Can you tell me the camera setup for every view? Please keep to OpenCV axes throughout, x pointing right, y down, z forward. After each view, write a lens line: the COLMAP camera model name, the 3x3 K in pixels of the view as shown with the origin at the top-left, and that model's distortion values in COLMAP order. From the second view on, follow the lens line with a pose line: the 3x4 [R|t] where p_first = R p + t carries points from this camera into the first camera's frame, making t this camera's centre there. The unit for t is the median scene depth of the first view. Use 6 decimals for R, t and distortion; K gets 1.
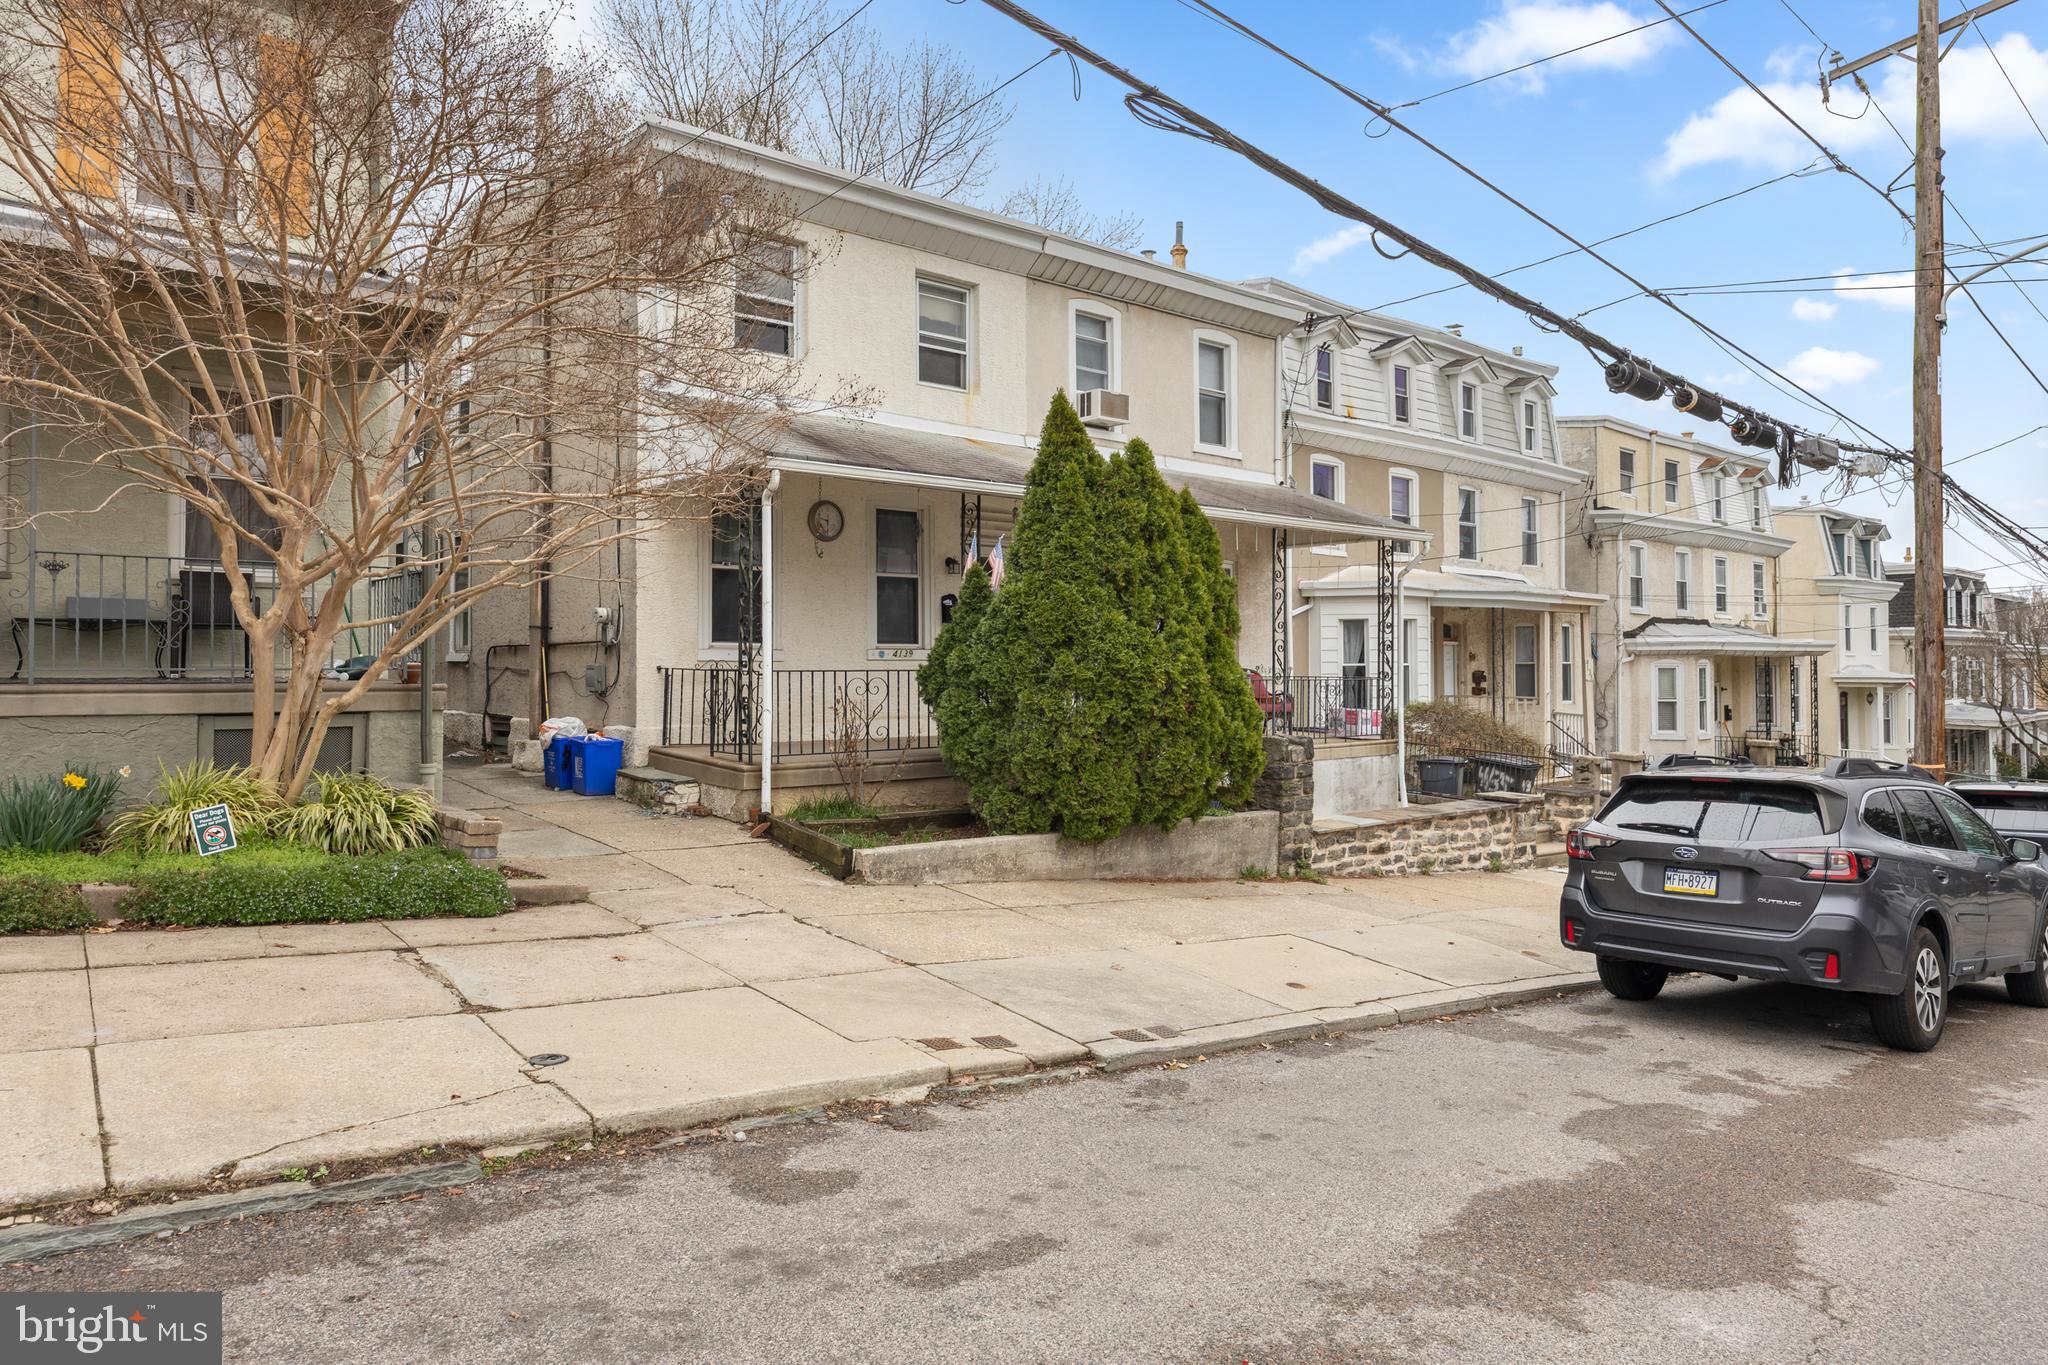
lens RADIAL K [[1257.4, 0, 1028.7], [0, 1257.4, 672.9], [0, 0, 1]] dist [-0.018096, -0.000182]
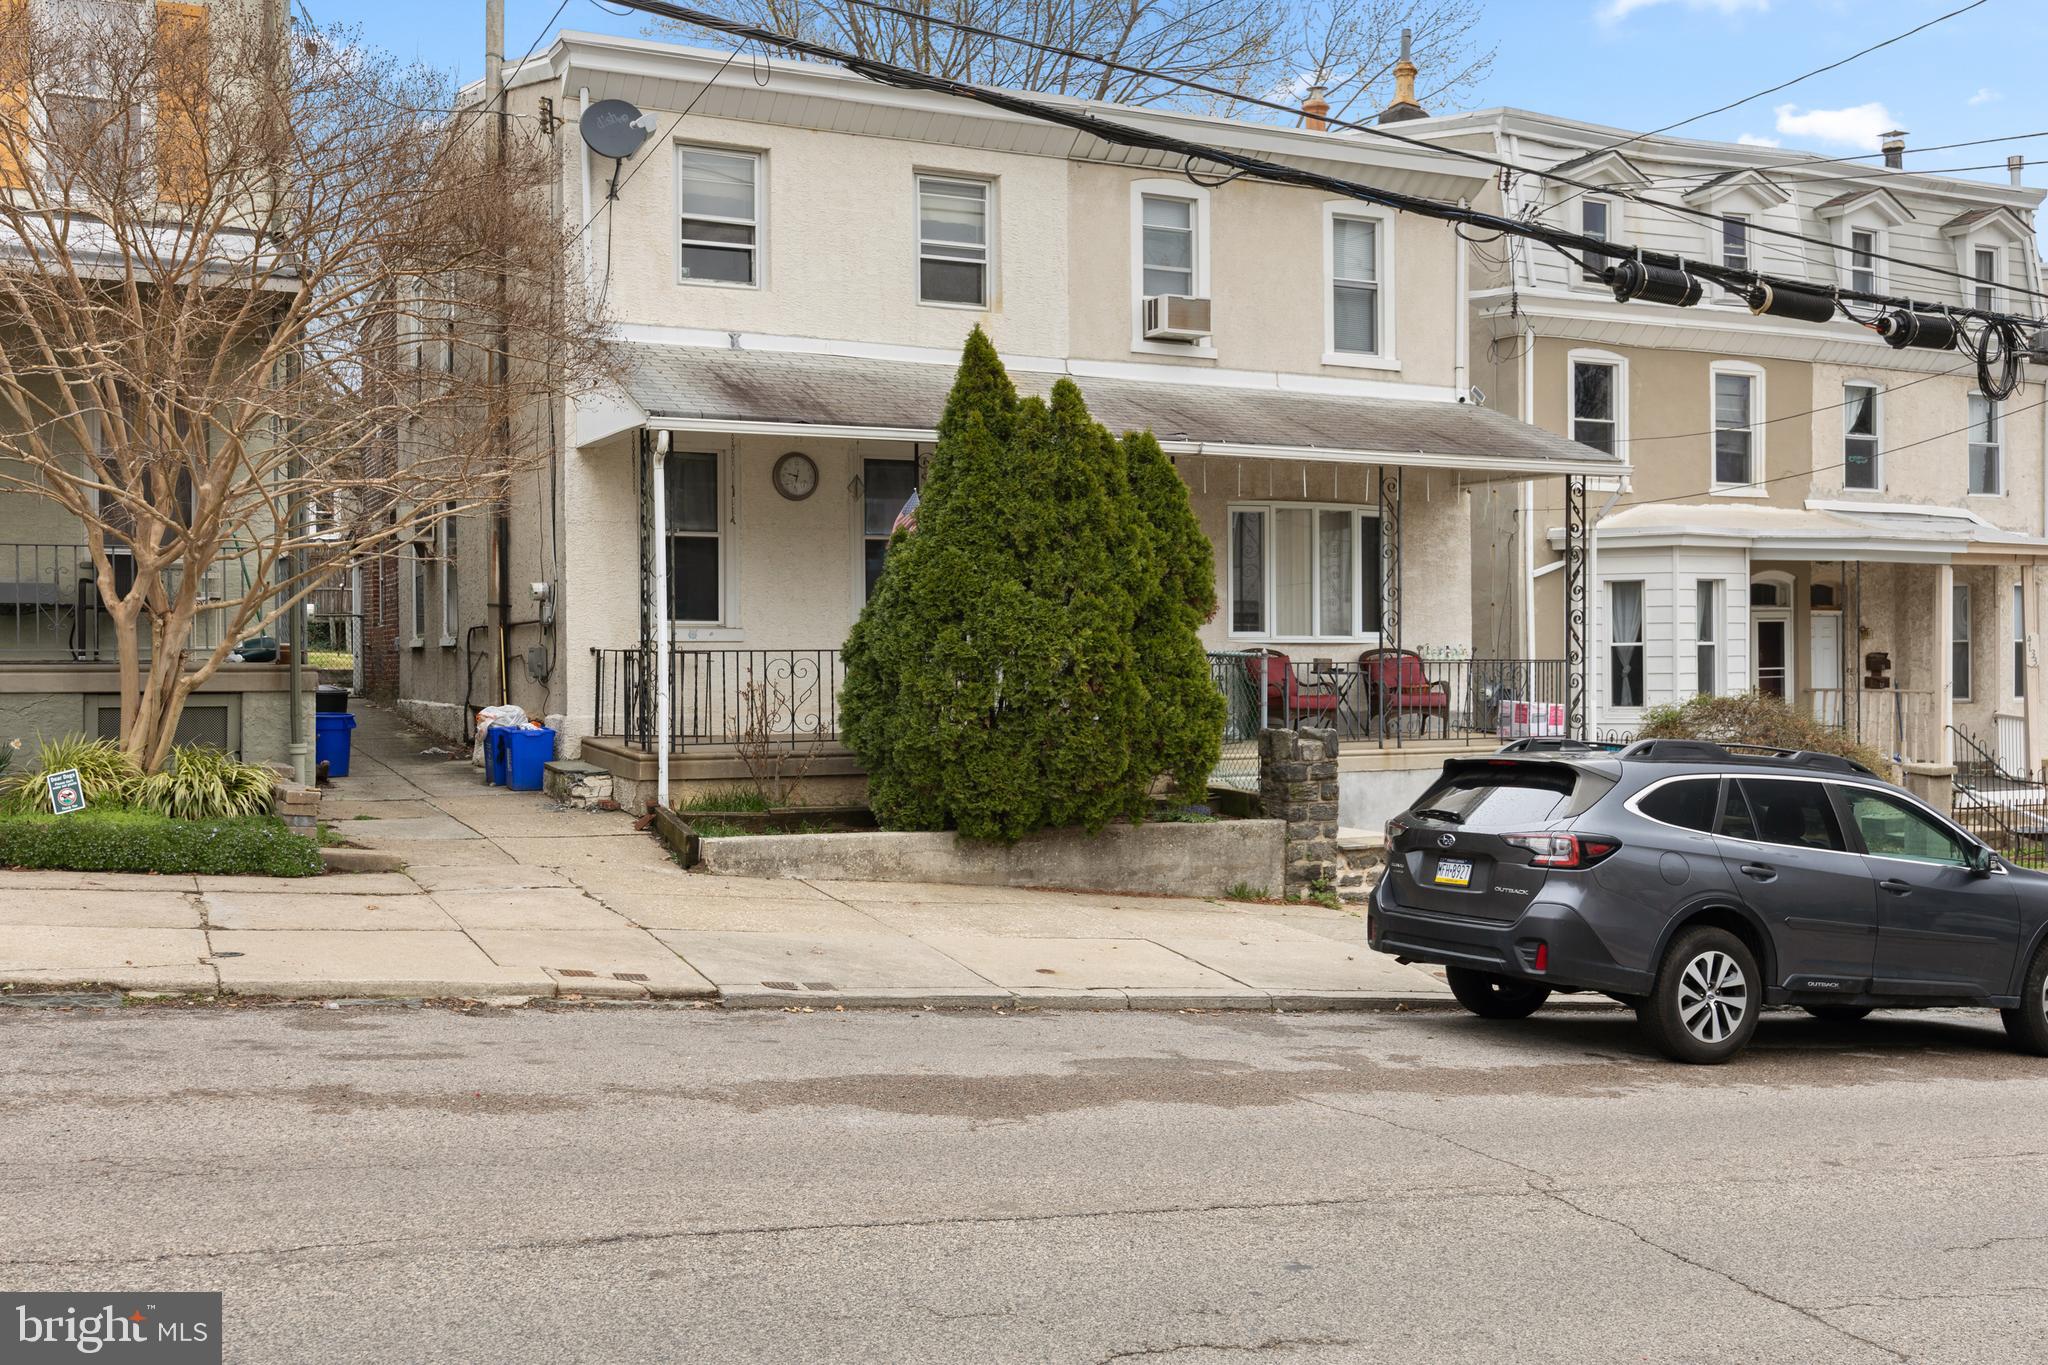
lens RADIAL K [[1939.0, 0, 1024.8], [0, 1939.0, 728.7], [0, 0, 1]] dist [-0.009892, -0.003084]
pose [[0.970667, 0.004063, -0.240394, 0.393754], [0.003544, 0.999507, 0.031203, 0.011944], [0.240403, -0.031140, 0.970174, -0.312567]]
